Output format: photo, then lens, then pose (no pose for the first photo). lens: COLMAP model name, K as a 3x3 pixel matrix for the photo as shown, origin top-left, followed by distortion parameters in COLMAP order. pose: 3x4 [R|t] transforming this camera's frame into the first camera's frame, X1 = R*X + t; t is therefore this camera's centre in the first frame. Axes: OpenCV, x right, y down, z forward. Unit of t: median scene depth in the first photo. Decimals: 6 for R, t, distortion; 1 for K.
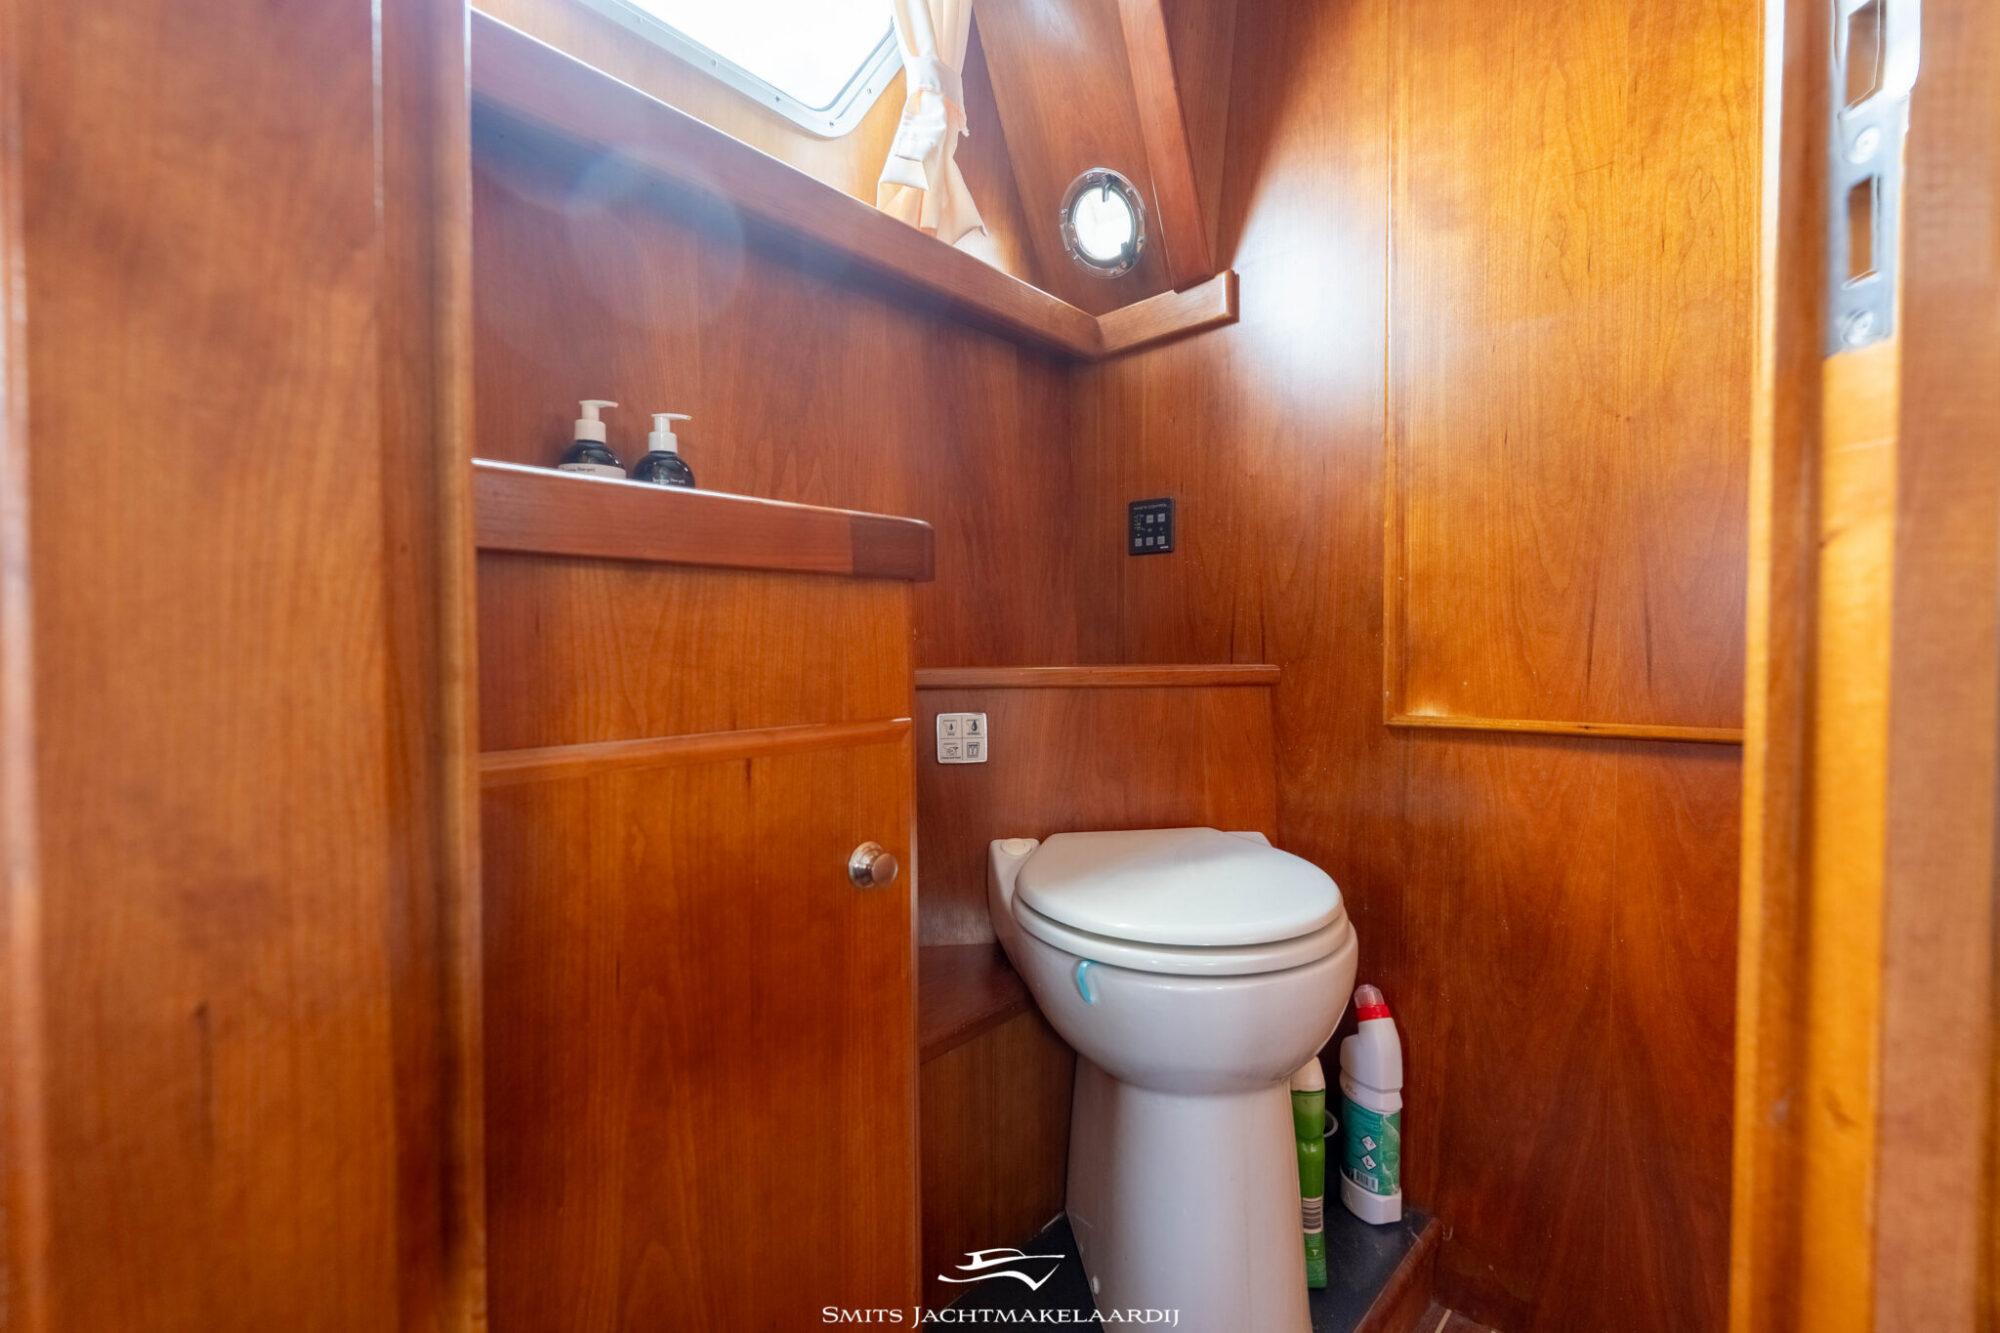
lens RADIAL K [[877.7, 0, 998.1], [0, 877.7, 678.7], [0, 0, 1]] dist [-0.000995, -0.000247]
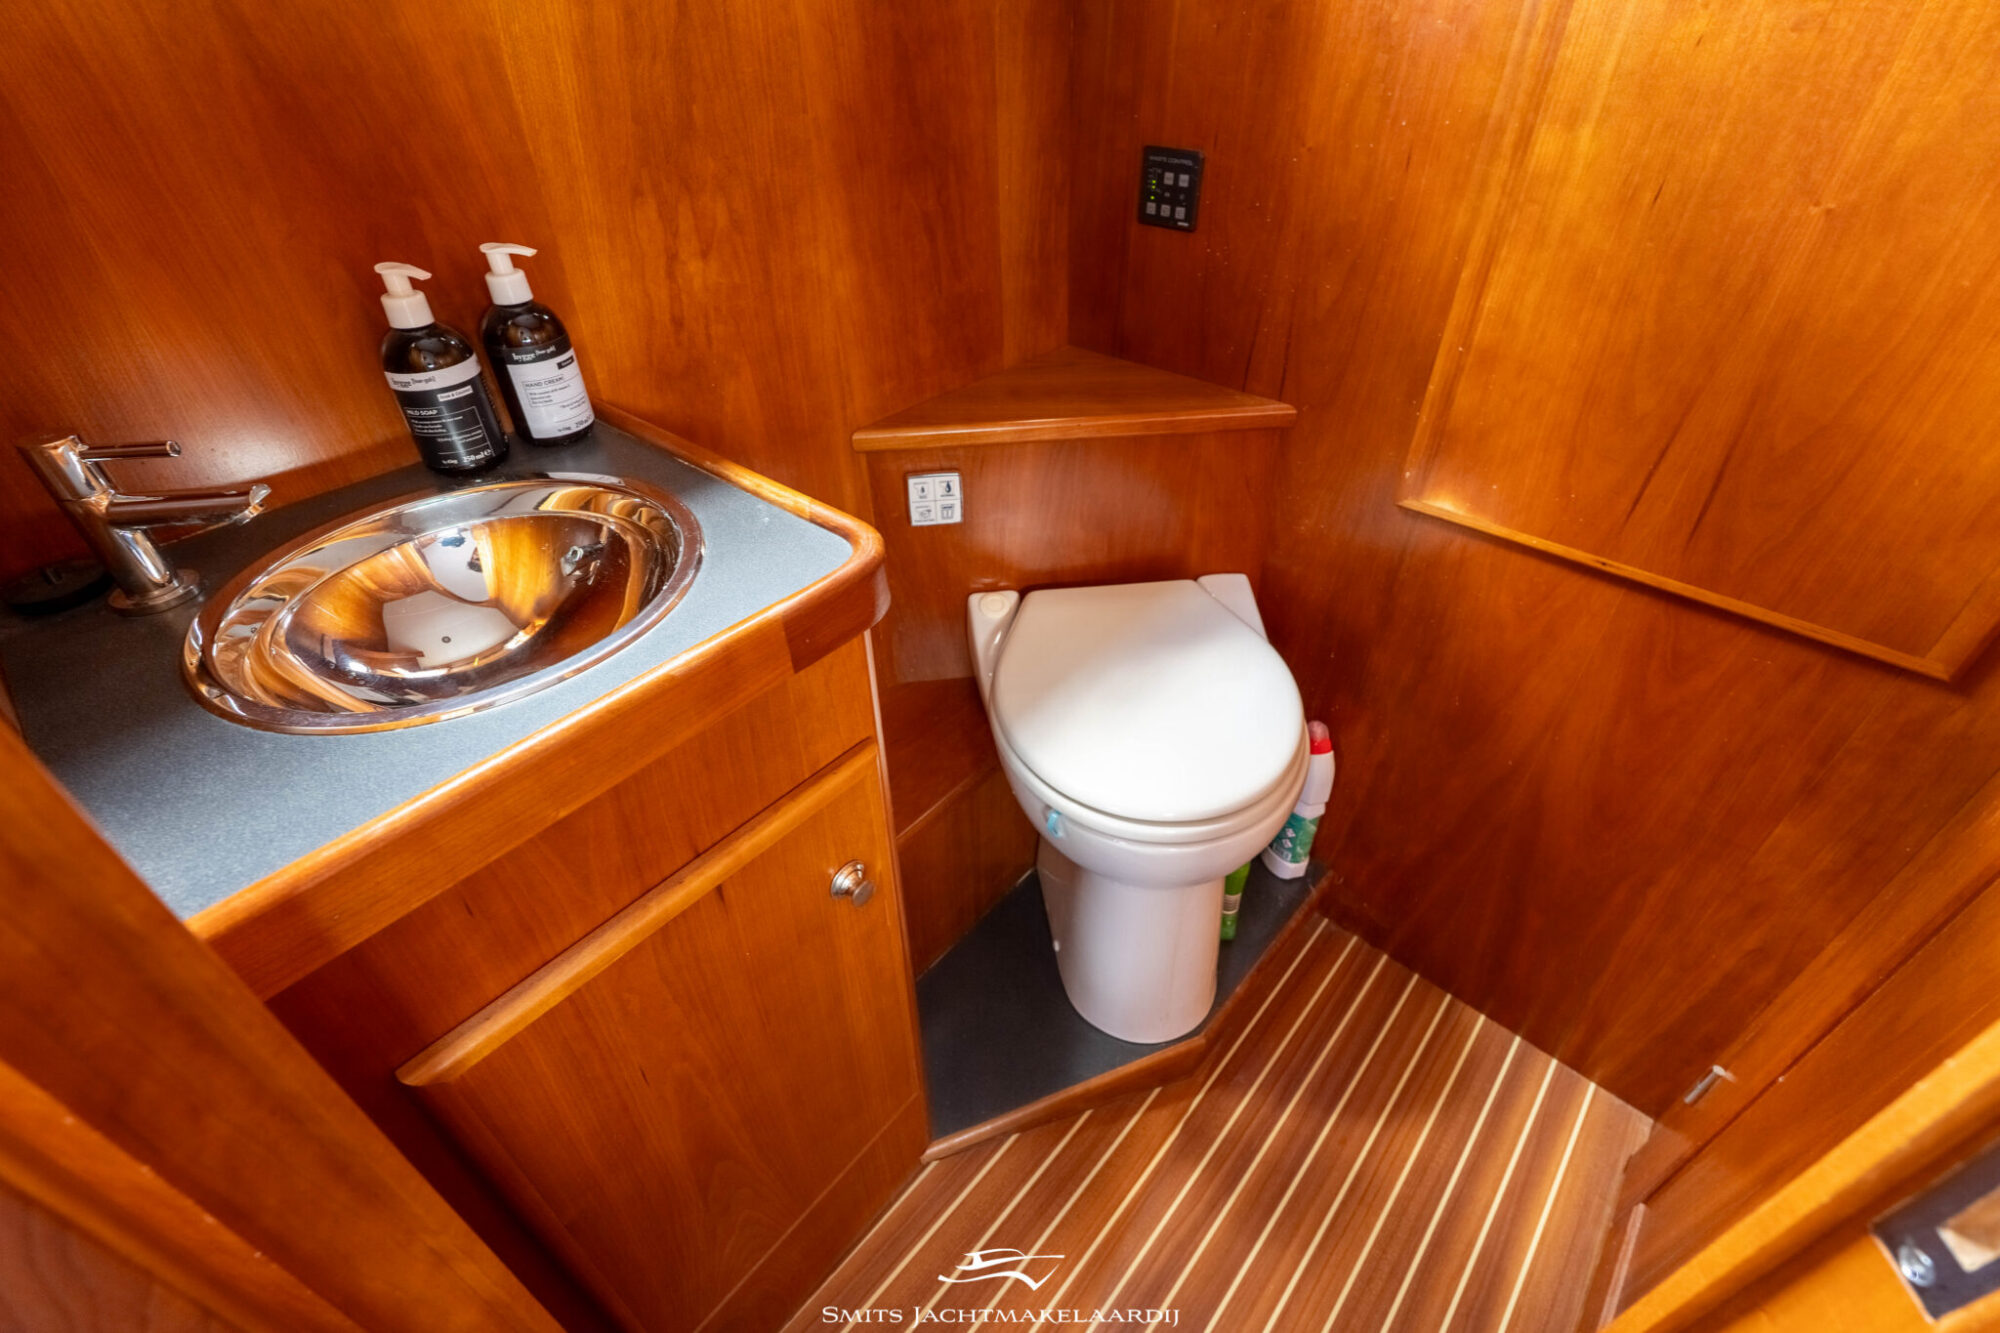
lens RADIAL K [[877.7, 0, 997.6], [0, 877.7, 672.7], [0, 0, 1]] dist [-0.000995, -0.000247]
pose [[0.999866, -0.012633, 0.010386, 0.013504], [0.004073, 0.807428, 0.589952, -0.356148], [-0.015839, -0.589831, 0.807371, 0.167474]]
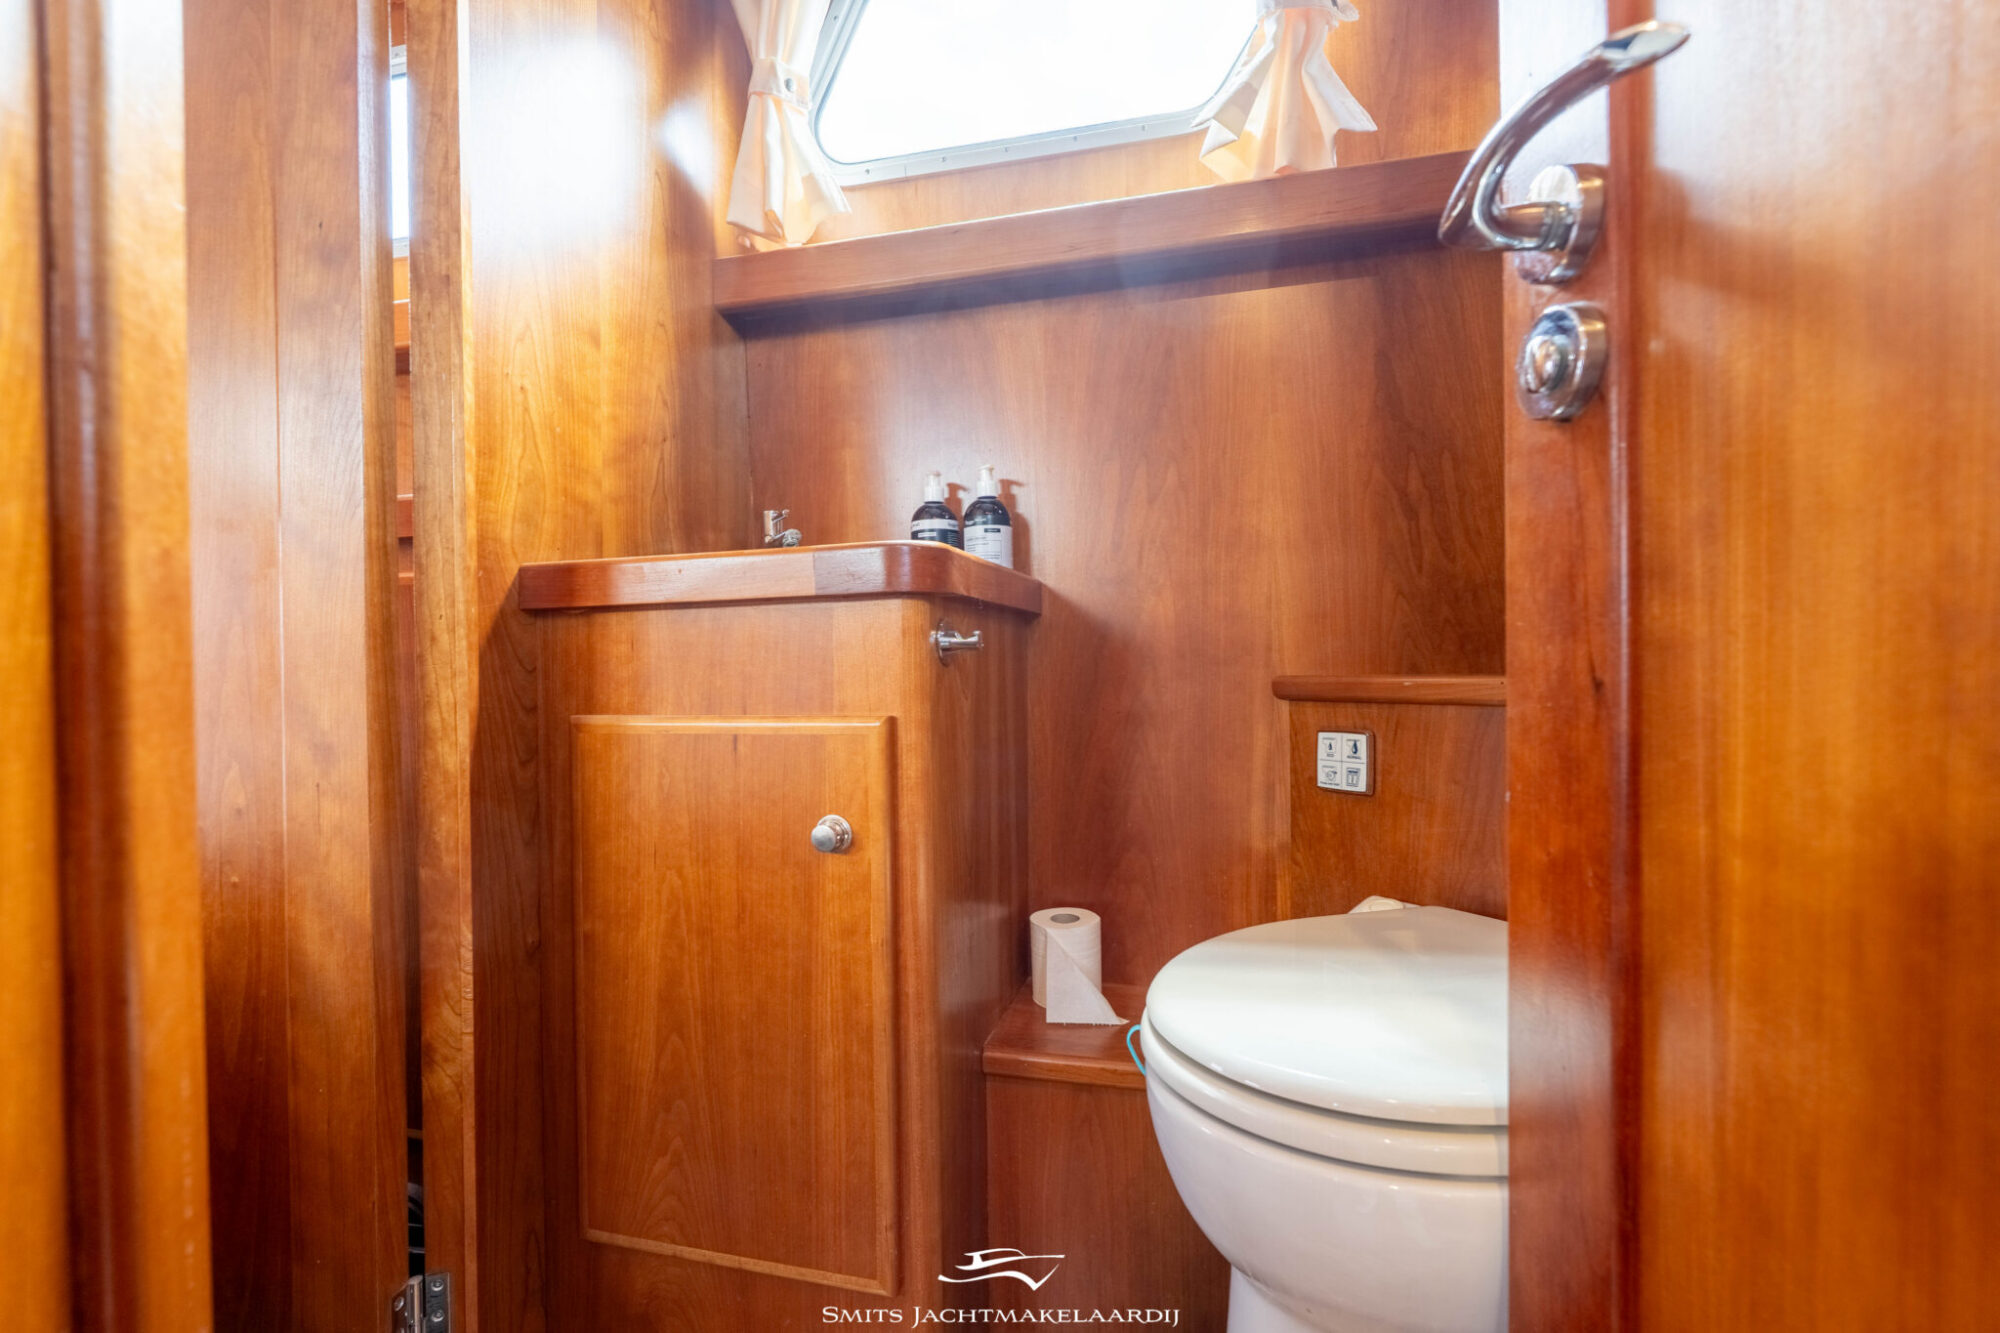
lens RADIAL K [[877.7, 0, 994.9], [0, 877.7, 677.0], [0, 0, 1]] dist [-0.000995, -0.000247]
pose [[0.443382, 0.012428, -0.896247, 0.596619], [-0.019260, 0.999805, 0.004336, -0.008610], [0.896126, 0.015339, 0.443534, 0.377608]]
